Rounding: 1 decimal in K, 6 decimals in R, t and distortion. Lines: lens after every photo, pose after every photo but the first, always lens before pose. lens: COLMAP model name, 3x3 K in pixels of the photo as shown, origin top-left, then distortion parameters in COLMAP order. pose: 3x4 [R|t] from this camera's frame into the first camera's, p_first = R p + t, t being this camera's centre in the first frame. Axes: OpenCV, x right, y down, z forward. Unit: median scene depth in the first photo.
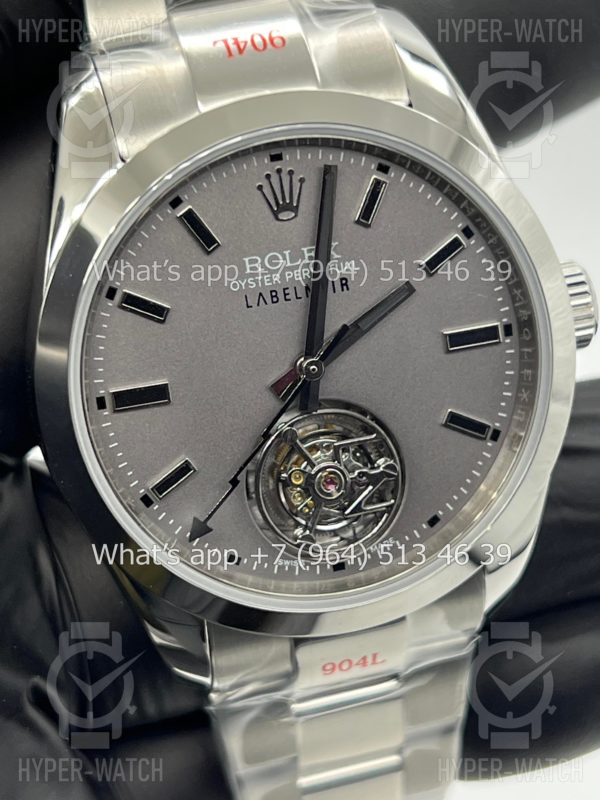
lens RADIAL K [[1908.2, 0, 300.8], [0, 1908.2, 404.4], [0, 0, 1]] dist [0.258993, 0.000000]
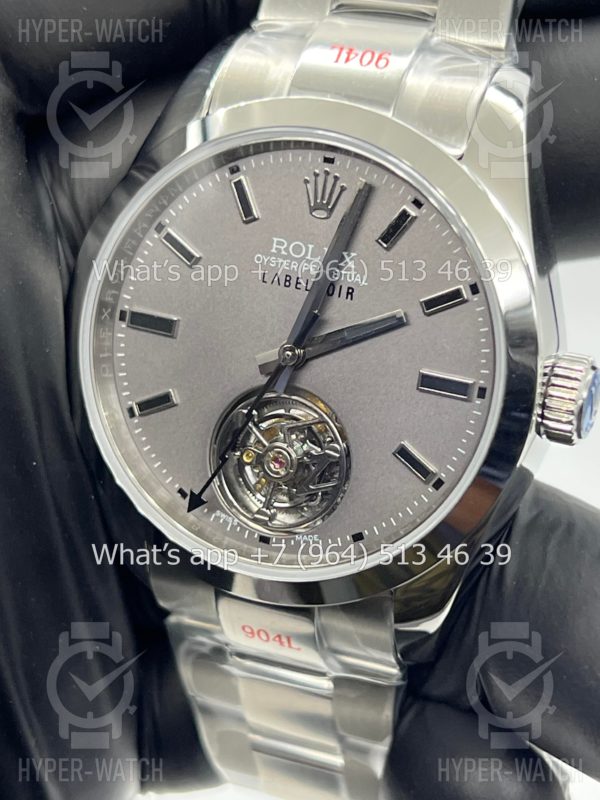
lens RADIAL K [[1908.2, 0, 299.8], [0, 1908.2, 392.4], [0, 0, 1]] dist [0.258993, 0.000000]
pose [[0.806428, 0.359244, -0.469699, 0.519709], [-0.371146, 0.925863, 0.070914, -0.076694], [0.460352, 0.117140, 0.879974, 0.054780]]
